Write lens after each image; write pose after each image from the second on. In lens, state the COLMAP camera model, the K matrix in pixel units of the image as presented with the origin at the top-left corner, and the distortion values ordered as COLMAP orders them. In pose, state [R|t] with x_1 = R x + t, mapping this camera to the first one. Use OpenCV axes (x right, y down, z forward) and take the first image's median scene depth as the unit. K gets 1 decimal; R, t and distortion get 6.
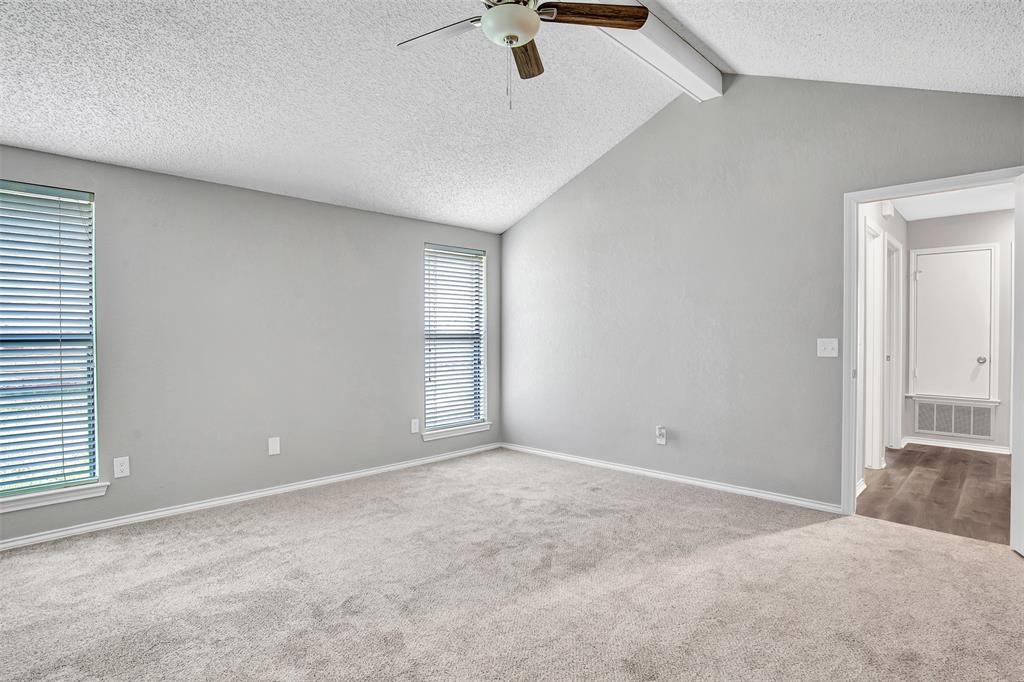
lens RADIAL K [[547.5, 0, 507.0], [0, 547.5, 340.6], [0, 0, 1]] dist [-0.044698, 0.018369]
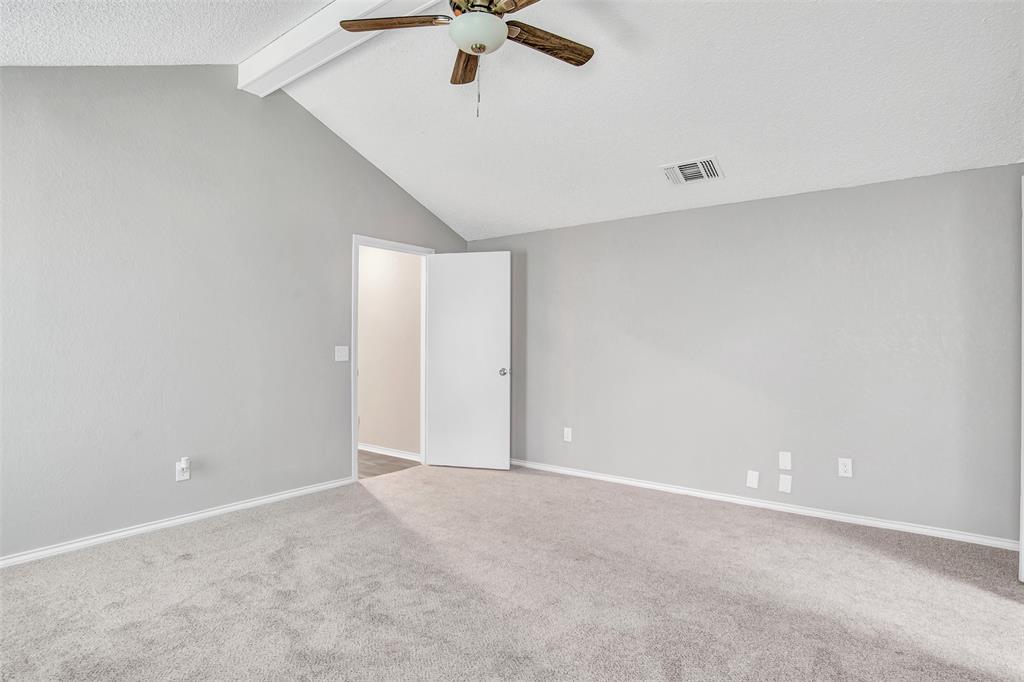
lens RADIAL K [[547.5, 0, 510.5], [0, 547.5, 345.0], [0, 0, 1]] dist [-0.044698, 0.018369]
pose [[-0.141081, 0.003507, 0.989992, -0.706958], [0.014628, 0.999892, -0.001457, 0.000568], [-0.989890, 0.014276, -0.141117, 0.792324]]
